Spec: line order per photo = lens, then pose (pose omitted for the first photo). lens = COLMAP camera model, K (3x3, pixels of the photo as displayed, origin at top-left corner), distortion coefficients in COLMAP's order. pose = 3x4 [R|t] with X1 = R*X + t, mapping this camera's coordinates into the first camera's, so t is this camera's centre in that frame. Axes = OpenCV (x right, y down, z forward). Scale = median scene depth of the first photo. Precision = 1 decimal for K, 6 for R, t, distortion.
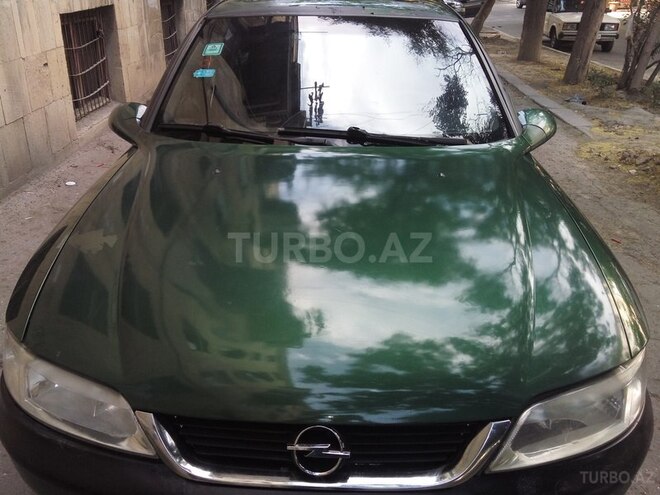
lens RADIAL K [[599.3, 0, 311.9], [0, 599.3, 238.4], [0, 0, 1]] dist [-0.005339, -0.054415]
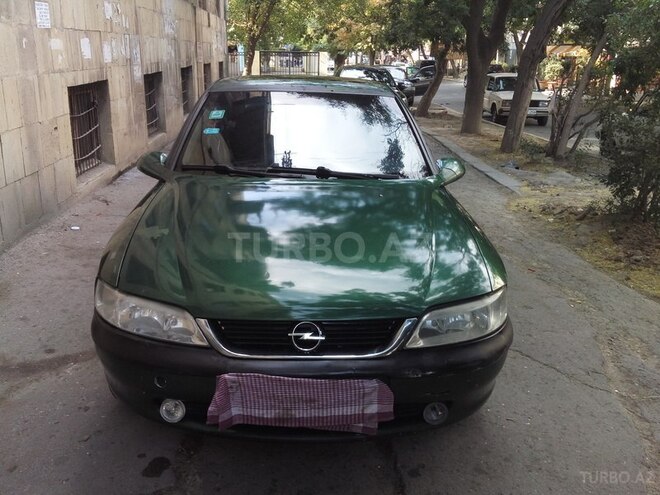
lens RADIAL K [[608.3, 0, 329.0], [0, 608.3, 231.7], [0, 0, 1]] dist [0.015070, -0.075523]
pose [[0.995661, -0.008383, 0.092679, -0.021668], [0.020490, 0.991241, -0.130470, 0.074539], [-0.090773, 0.131803, 0.987111, -0.197278]]
